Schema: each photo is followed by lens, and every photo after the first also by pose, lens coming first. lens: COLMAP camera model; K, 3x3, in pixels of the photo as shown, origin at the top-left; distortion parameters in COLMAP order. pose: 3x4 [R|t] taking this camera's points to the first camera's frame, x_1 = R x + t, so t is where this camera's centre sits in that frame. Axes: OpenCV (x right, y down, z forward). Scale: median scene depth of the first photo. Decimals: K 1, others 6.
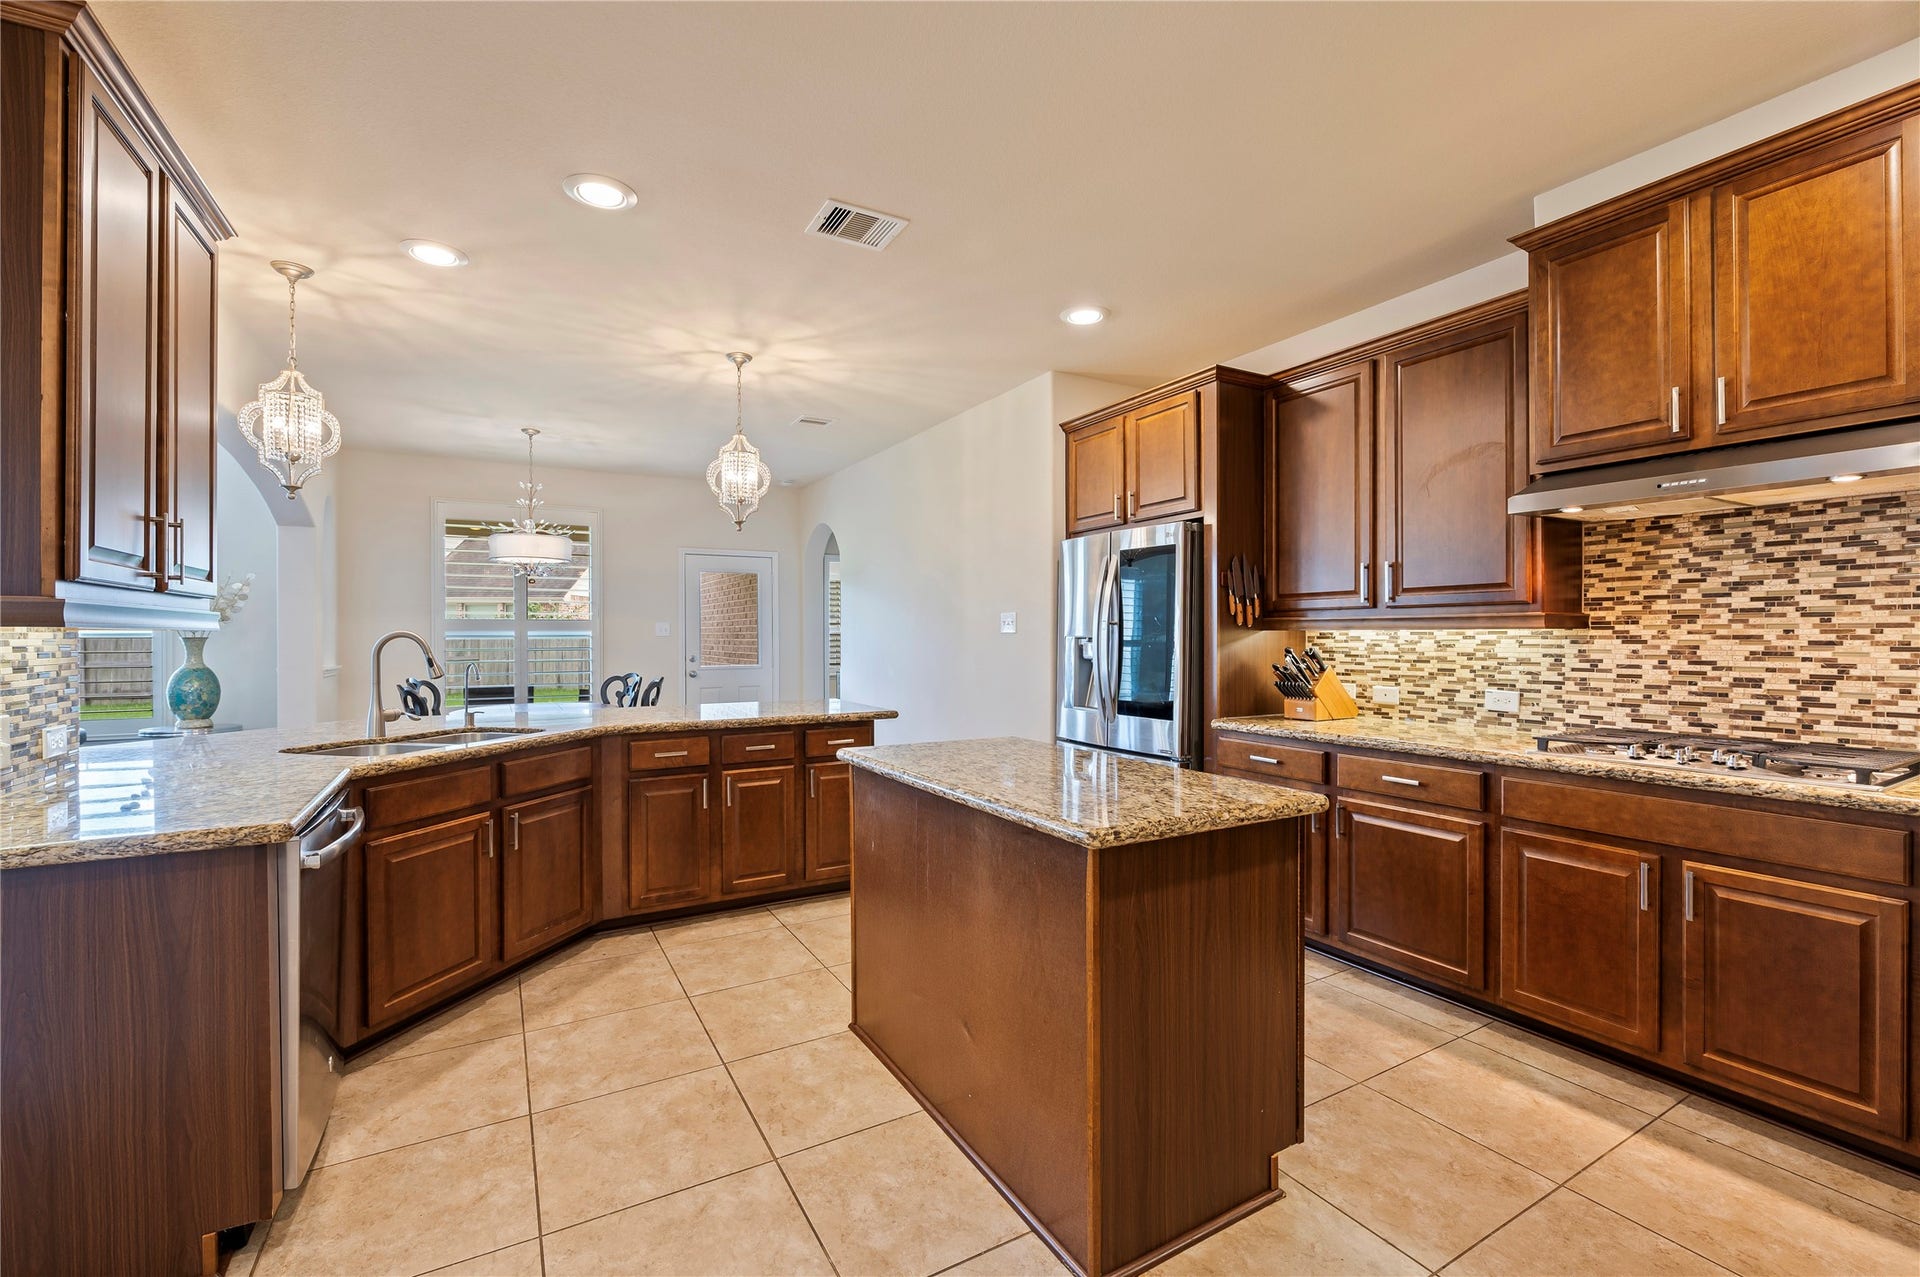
lens RADIAL K [[825.4, 0, 982.7], [0, 825.4, 636.1], [0, 0, 1]] dist [-0.002924, -0.000424]
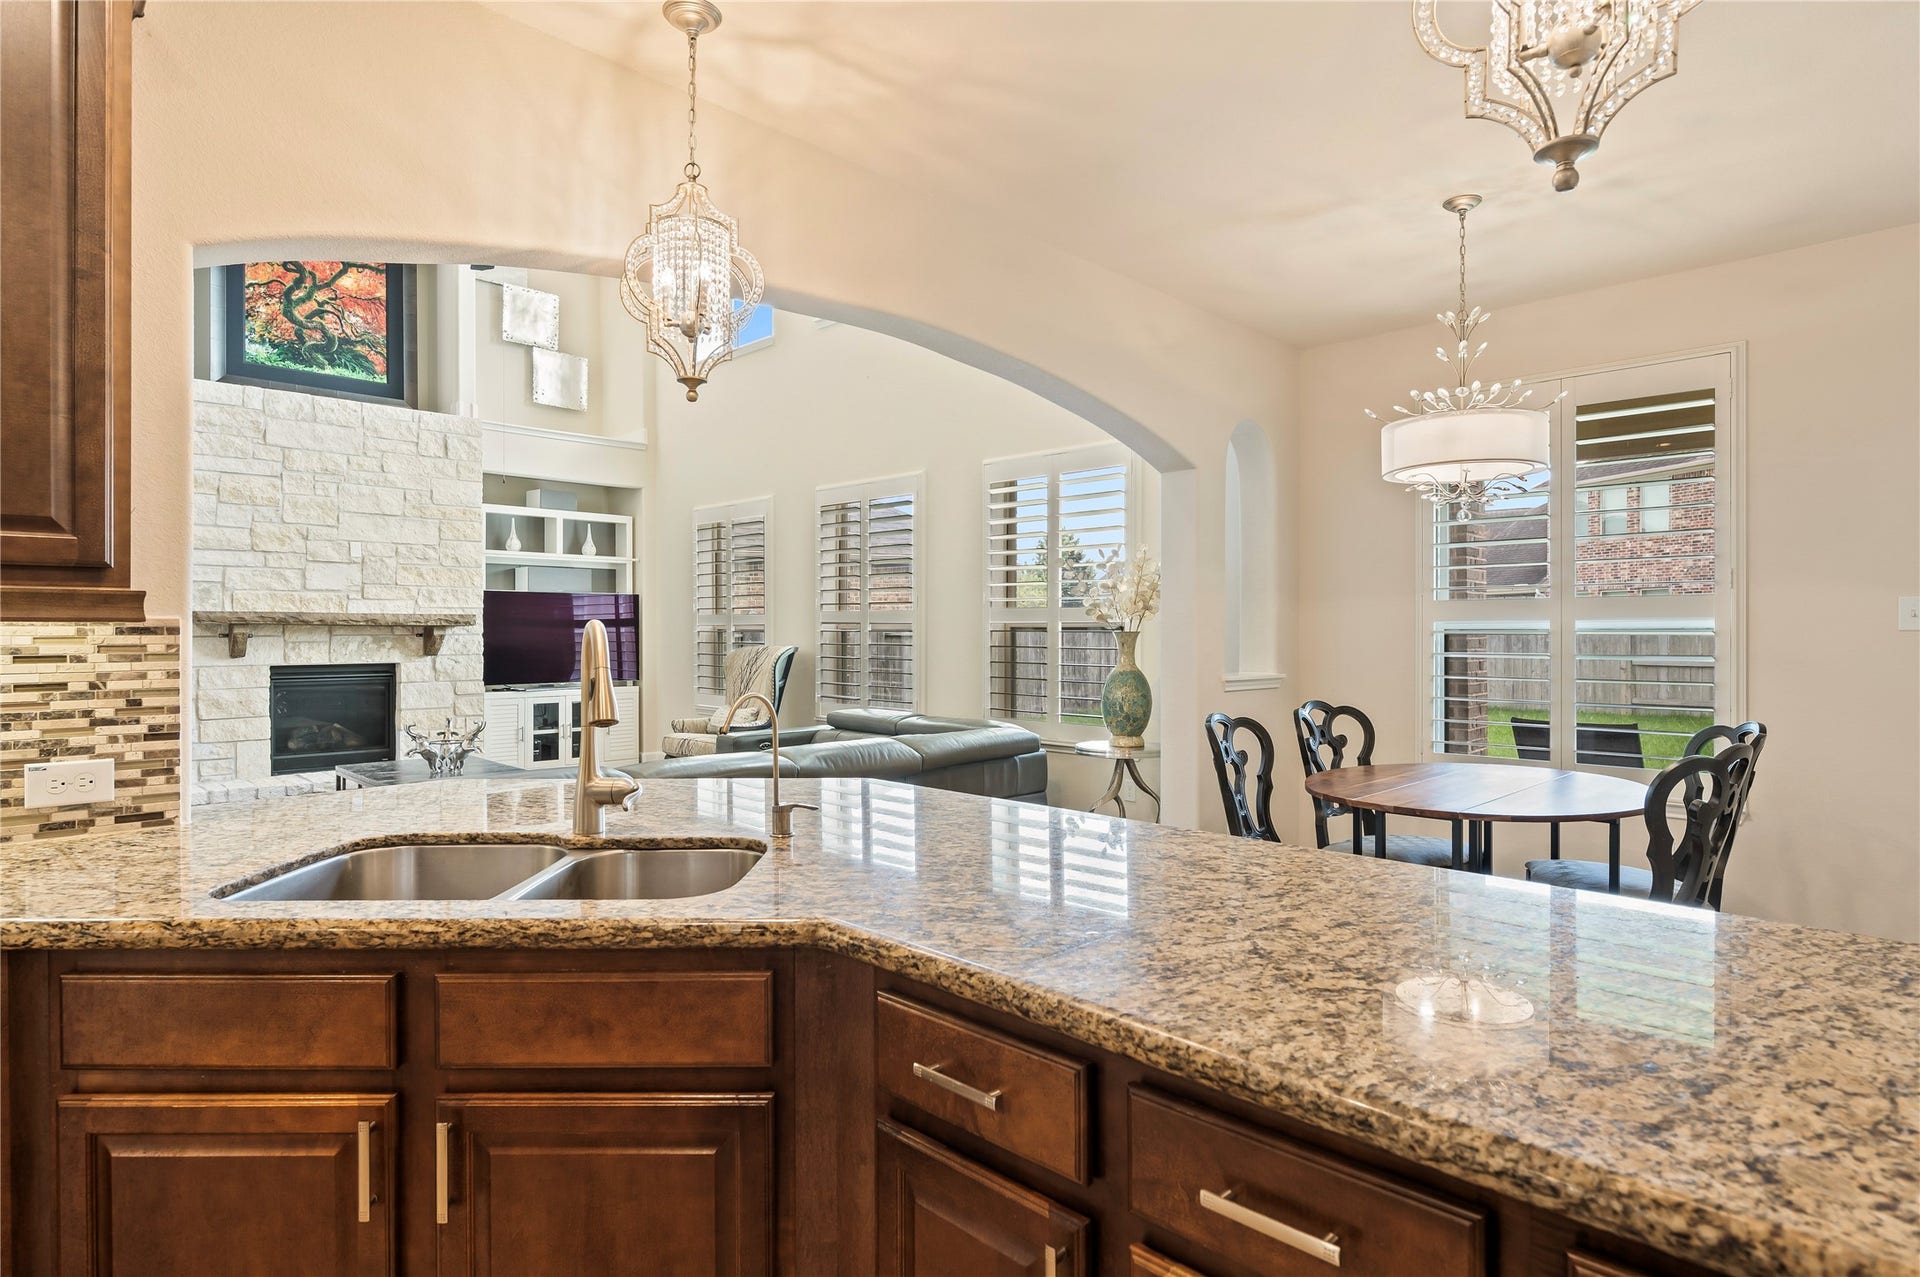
lens RADIAL K [[1040.1, 0, 960.0], [0, 1040.1, 638.5], [0, 0, 1]] dist [-0.002160, -0.000447]
pose [[0.255376, 0.008980, -0.966800, -0.046120], [0.001581, 0.999952, 0.009706, -0.001381], [0.966841, -0.004008, 0.255349, 0.763680]]
